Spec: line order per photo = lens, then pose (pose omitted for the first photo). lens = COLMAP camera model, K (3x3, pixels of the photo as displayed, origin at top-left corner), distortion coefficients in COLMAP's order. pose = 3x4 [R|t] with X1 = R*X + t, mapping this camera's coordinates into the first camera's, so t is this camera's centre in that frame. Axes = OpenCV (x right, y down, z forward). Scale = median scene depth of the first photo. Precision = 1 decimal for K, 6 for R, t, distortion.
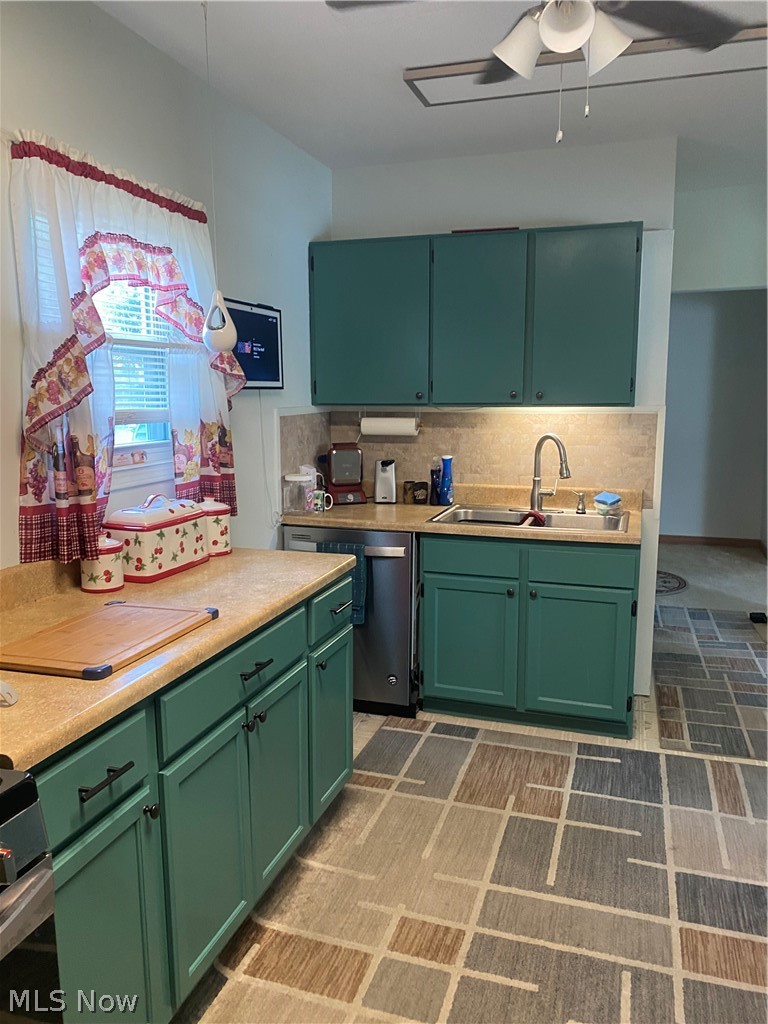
lens RADIAL K [[784.2, 0, 388.5], [0, 784.2, 518.4], [0, 0, 1]] dist [0.030466, 0.001226]
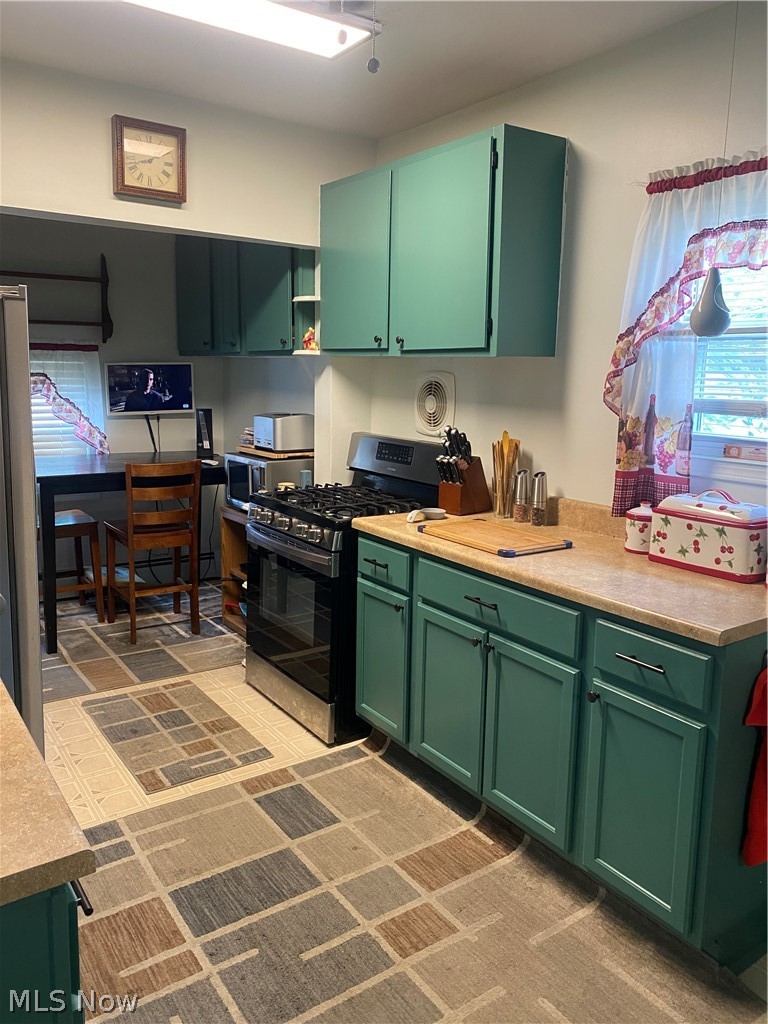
lens RADIAL K [[784.2, 0, 387.2], [0, 784.2, 504.8], [0, 0, 1]] dist [0.030466, 0.001226]
pose [[-0.609975, 0.123567, -0.782727, 0.731391], [-0.144509, 0.953857, 0.263198, -0.216423], [0.779133, 0.273656, -0.563973, 1.294663]]
